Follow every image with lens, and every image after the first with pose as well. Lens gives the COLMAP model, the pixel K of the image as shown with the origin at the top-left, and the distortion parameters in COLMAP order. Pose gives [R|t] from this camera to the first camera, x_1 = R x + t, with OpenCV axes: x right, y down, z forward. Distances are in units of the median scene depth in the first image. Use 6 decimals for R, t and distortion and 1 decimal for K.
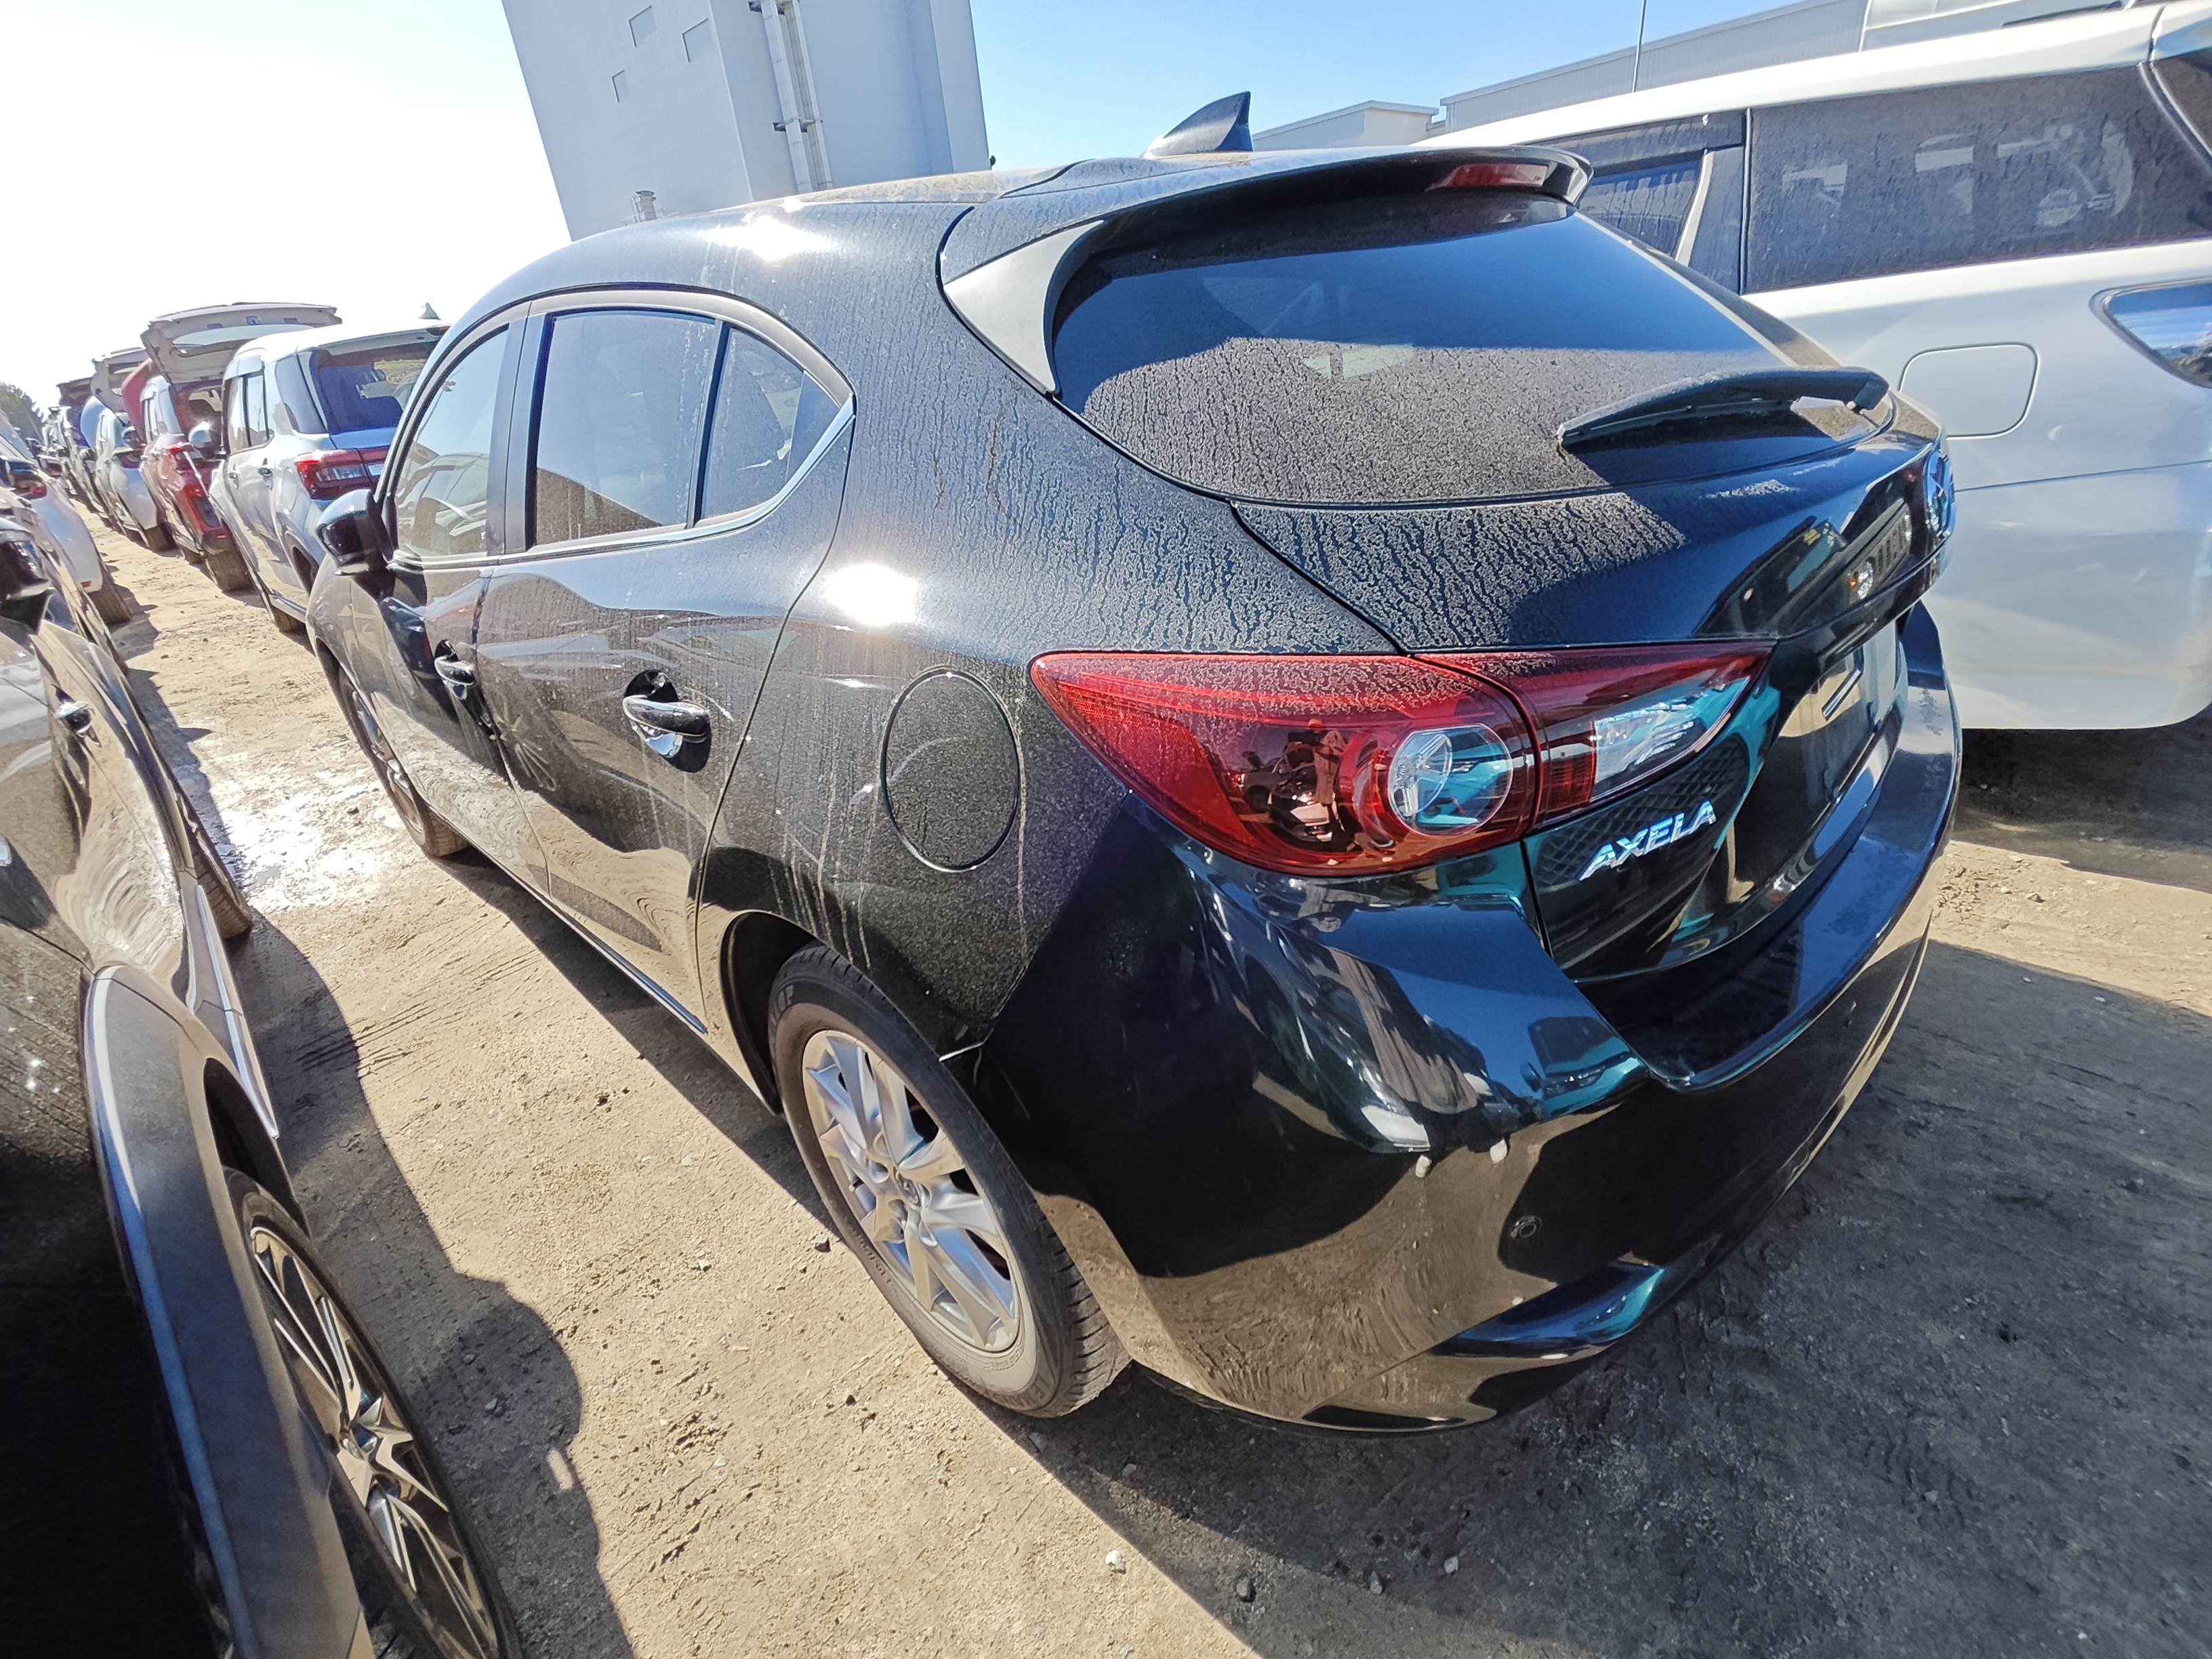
lens RADIAL K [[1035.1, 0, 1106.0], [0, 1035.1, 829.5], [0, 0, 1]] dist [0.002390, -0.000133]
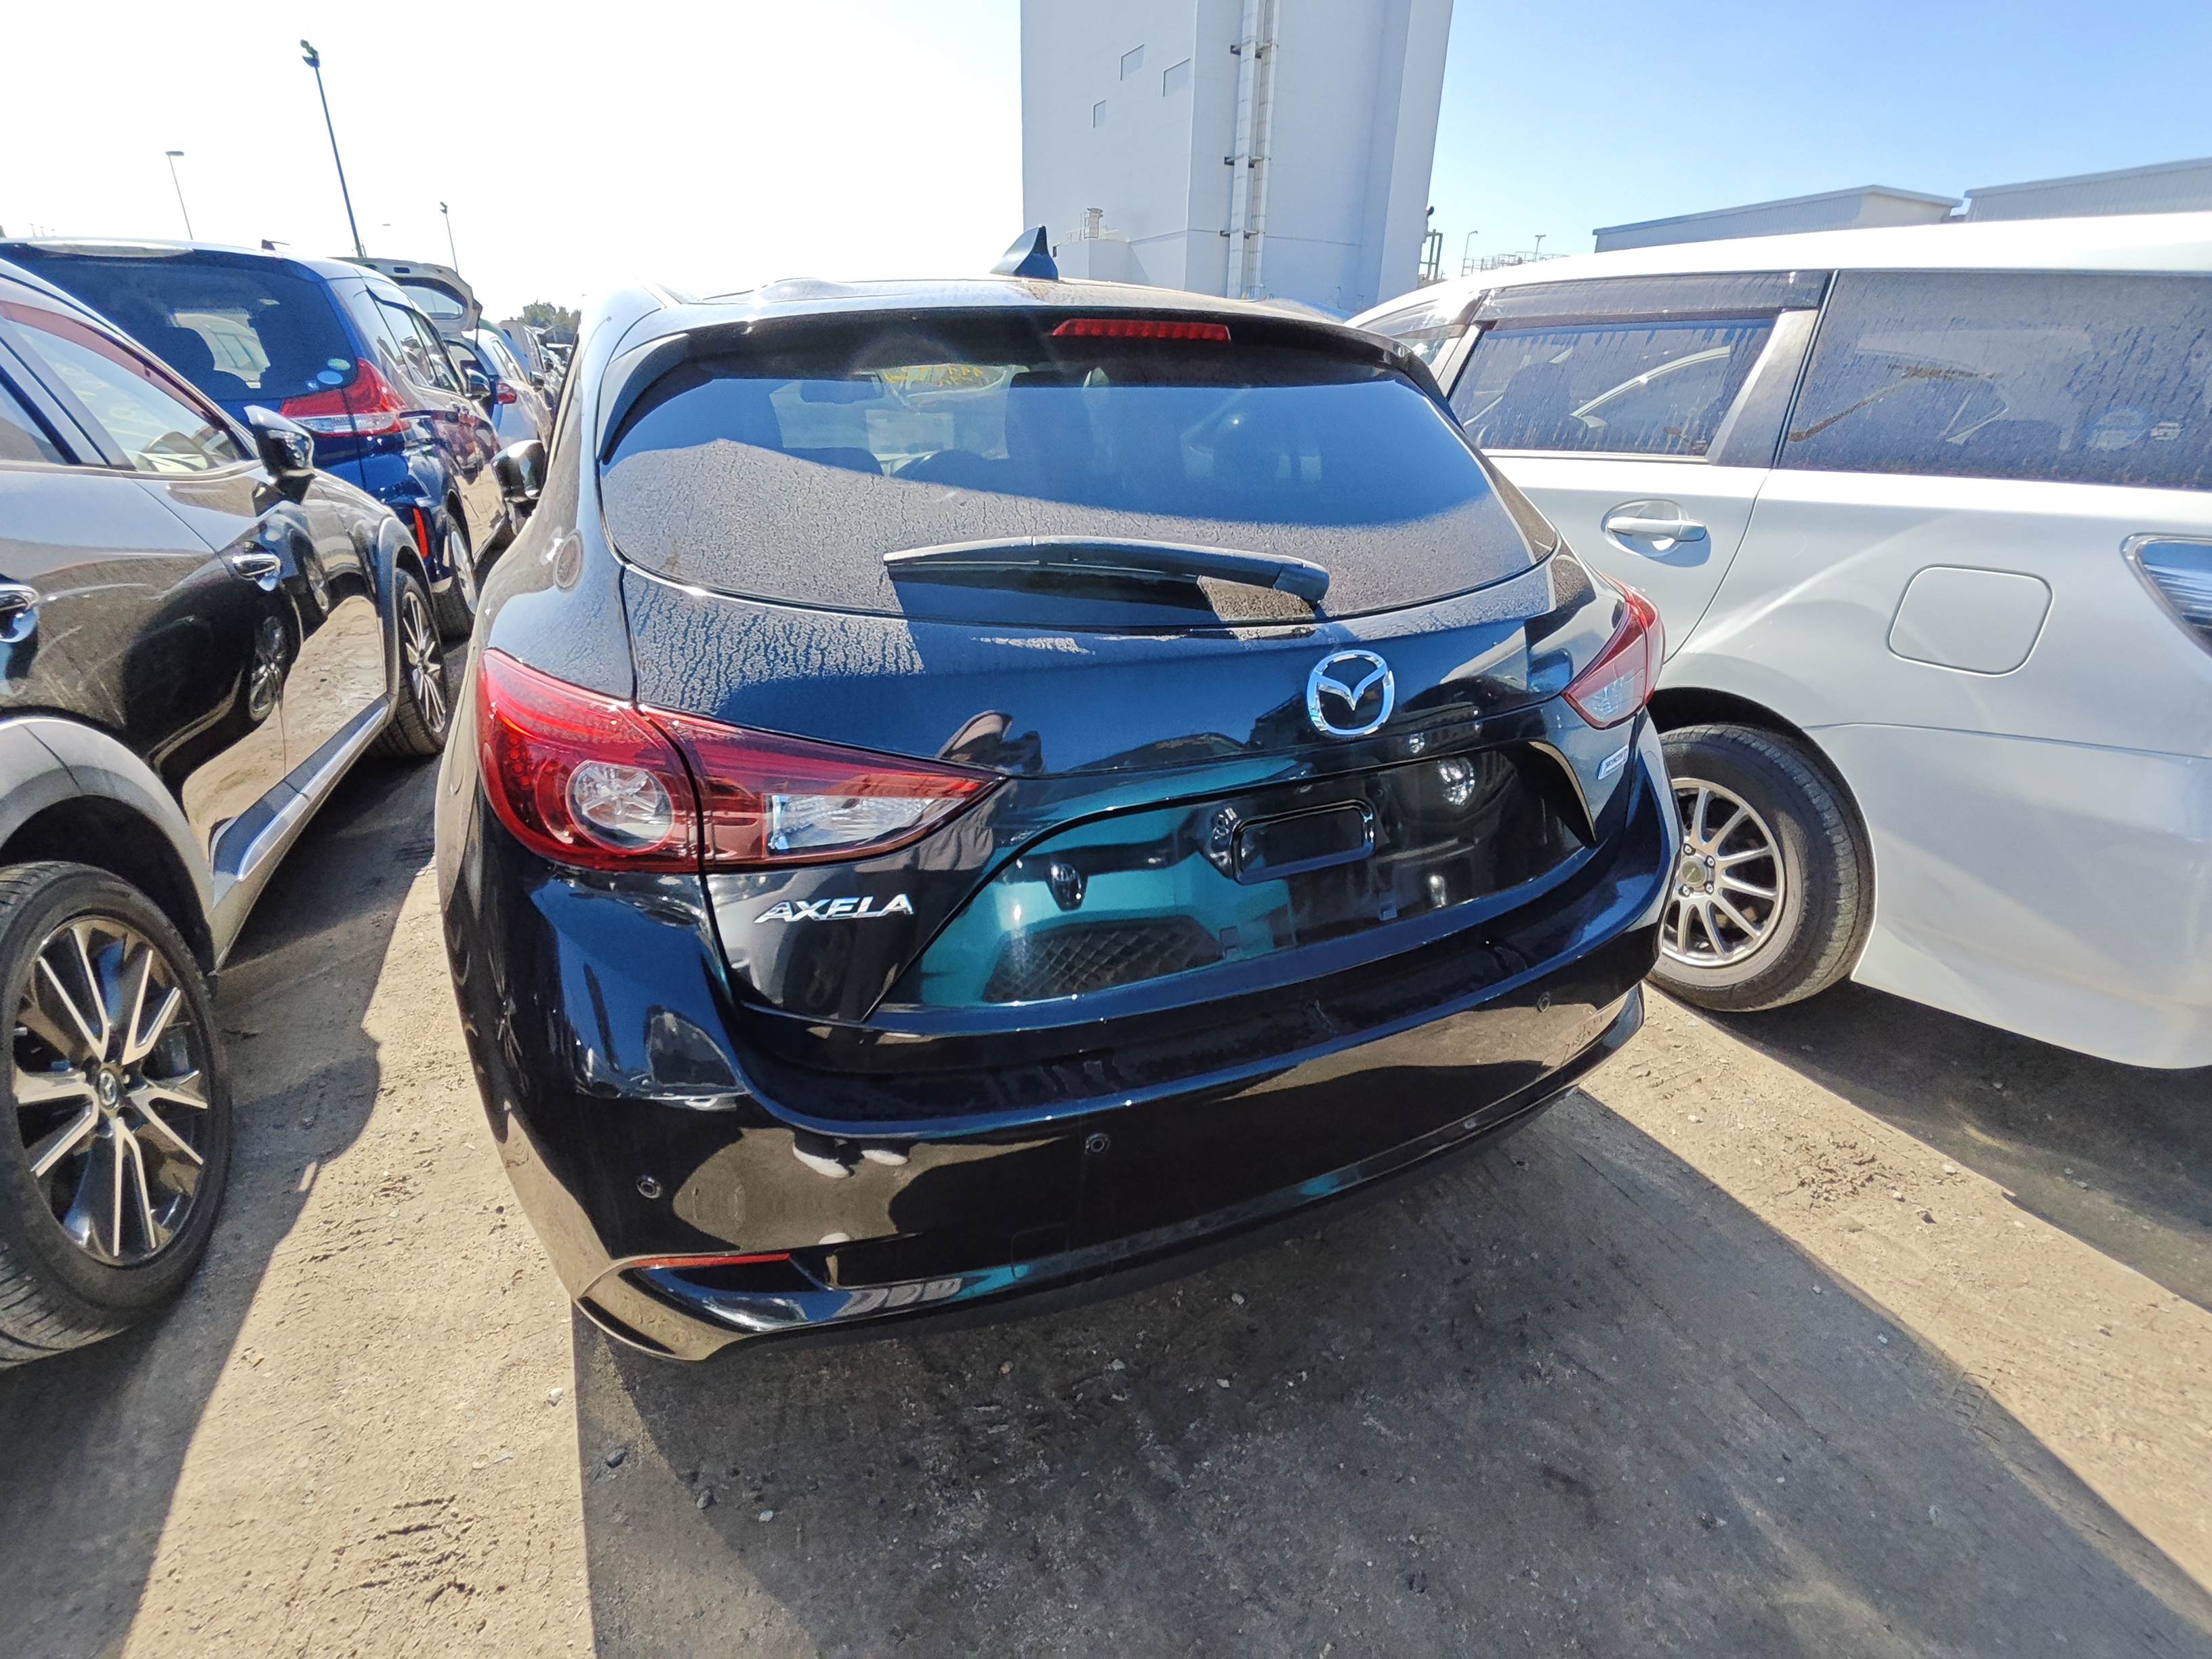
lens RADIAL K [[1041.4, 0, 1112.0], [0, 1041.4, 826.7], [0, 0, 1]] dist [0.000849, 0.000481]
pose [[0.922436, 0.260926, -0.284657, 0.658136], [-0.268766, 0.963132, 0.011896, -0.105083], [0.277266, 0.065533, 0.958556, -0.027824]]
